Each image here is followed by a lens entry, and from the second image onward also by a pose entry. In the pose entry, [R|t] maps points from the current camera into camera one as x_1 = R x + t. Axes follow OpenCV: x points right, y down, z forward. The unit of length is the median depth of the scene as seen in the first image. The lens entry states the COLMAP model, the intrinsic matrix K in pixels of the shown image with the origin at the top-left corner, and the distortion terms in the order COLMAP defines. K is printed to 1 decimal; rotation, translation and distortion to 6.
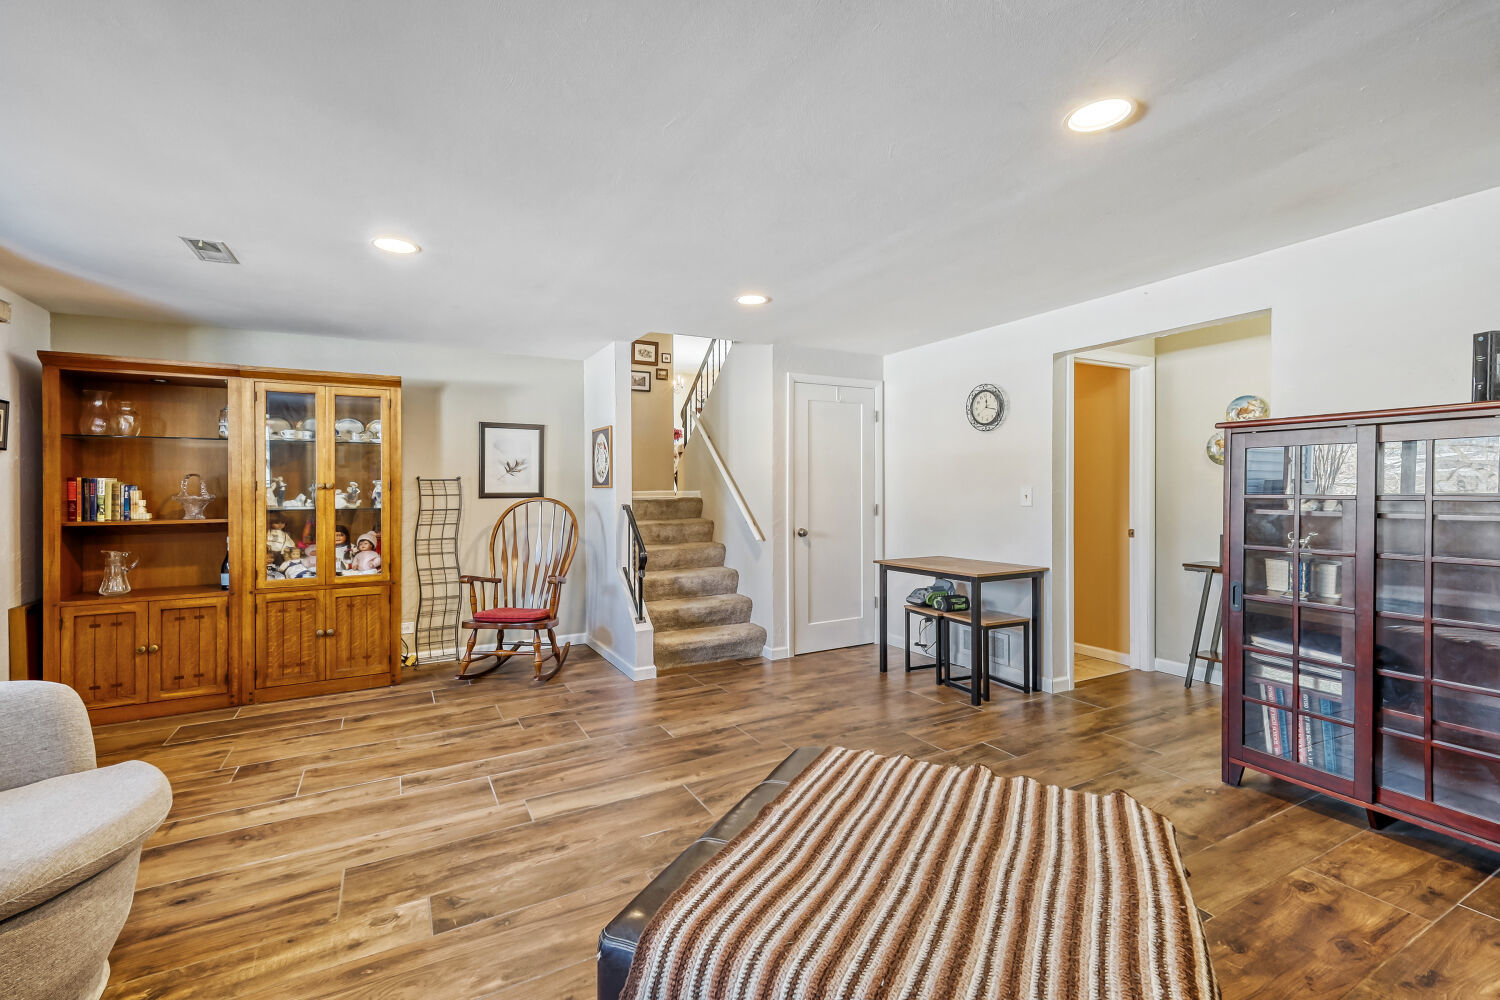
lens RADIAL K [[653.8, 0, 742.2], [0, 653.8, 496.9], [0, 0, 1]] dist [0.011654, 0.000659]
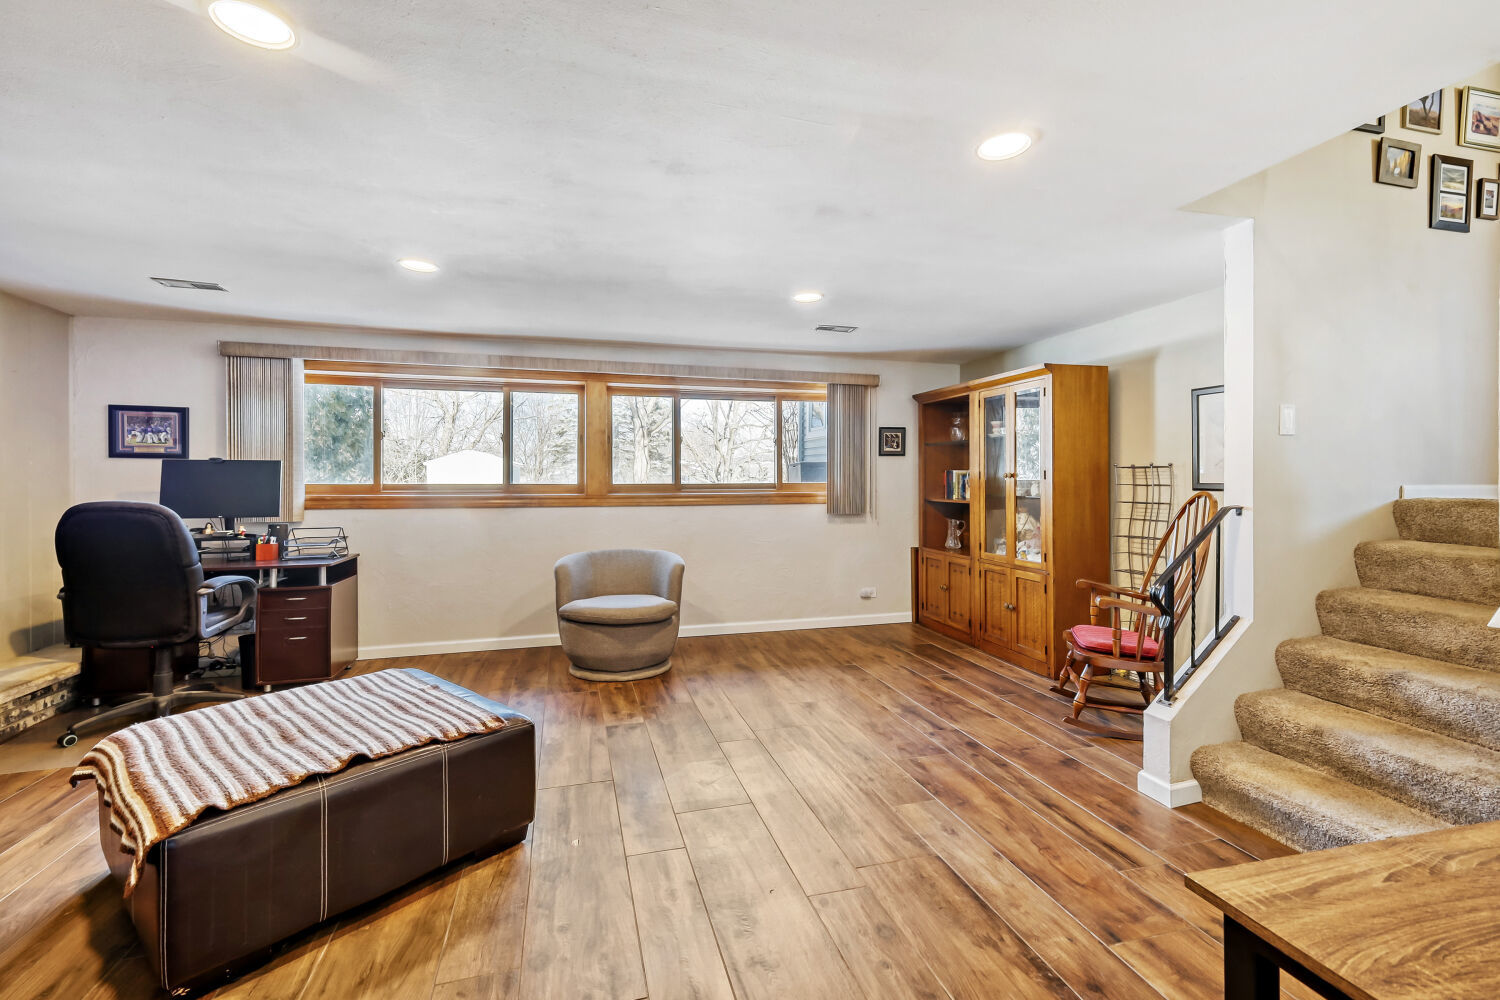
lens RADIAL K [[653.8, 0, 745.8], [0, 653.8, 480.0], [0, 0, 1]] dist [0.011654, 0.000659]
pose [[-0.221293, 0.008539, -0.975170, 0.627575], [-0.008644, 0.999905, 0.010718, -0.018944], [0.975169, 0.010801, -0.221198, 0.925961]]
